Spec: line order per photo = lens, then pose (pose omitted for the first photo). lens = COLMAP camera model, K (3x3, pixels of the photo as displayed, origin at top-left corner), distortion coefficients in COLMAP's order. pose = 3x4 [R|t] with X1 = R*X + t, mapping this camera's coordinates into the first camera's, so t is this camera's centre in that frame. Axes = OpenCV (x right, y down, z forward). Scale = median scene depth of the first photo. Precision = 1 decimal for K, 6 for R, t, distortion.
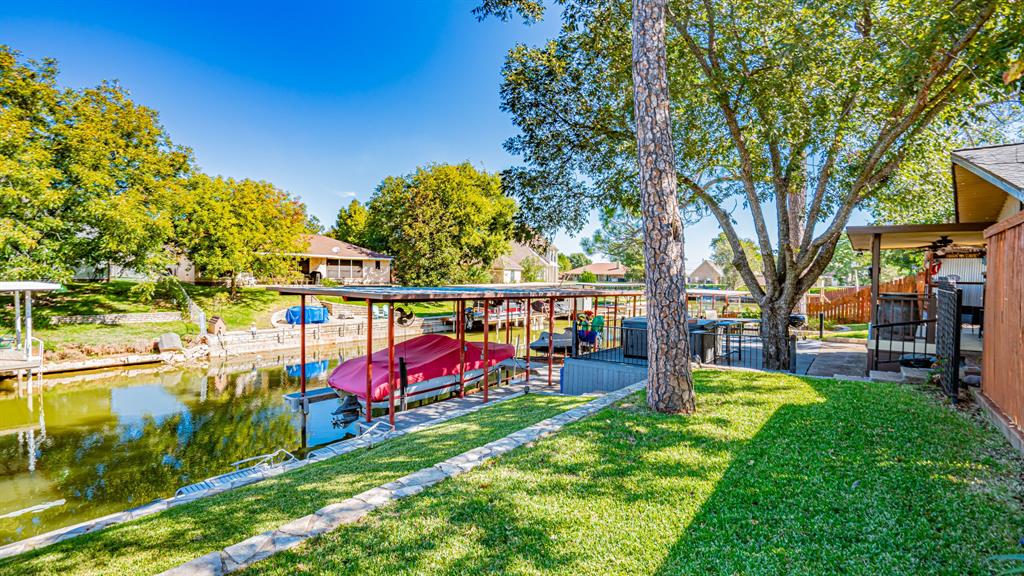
lens RADIAL K [[470.0, 0, 508.9], [0, 470.0, 287.2], [0, 0, 1]] dist [-0.056473, 0.021841]
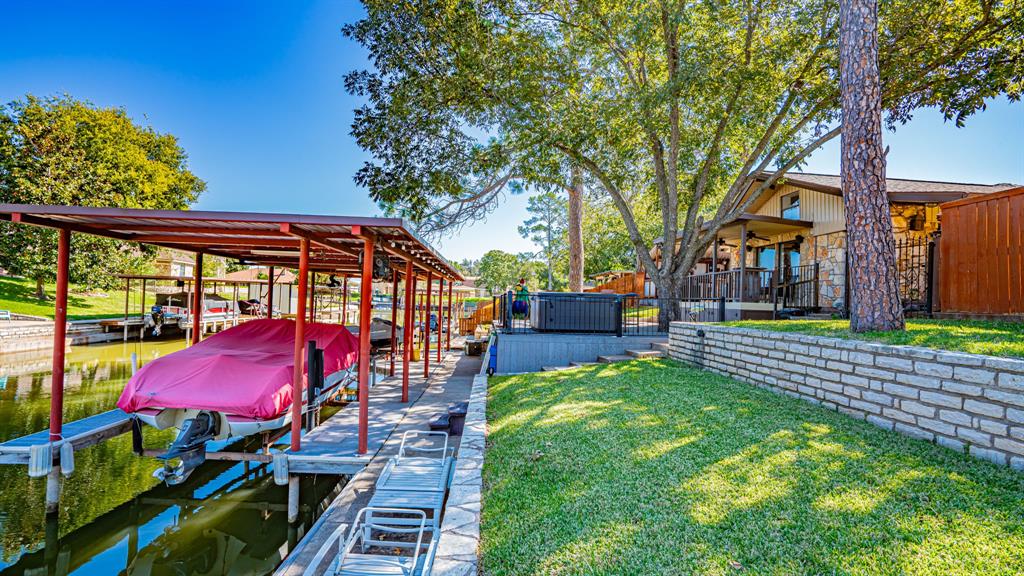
lens RADIAL K [[470.0, 0, 512.0], [0, 470.0, 290.8], [0, 0, 1]] dist [-0.056473, 0.021841]
pose [[0.746256, 0.022909, 0.665265, -0.134486], [-0.009924, 0.999679, -0.023293, 0.028548], [-0.665585, 0.010780, 0.746244, 0.108744]]
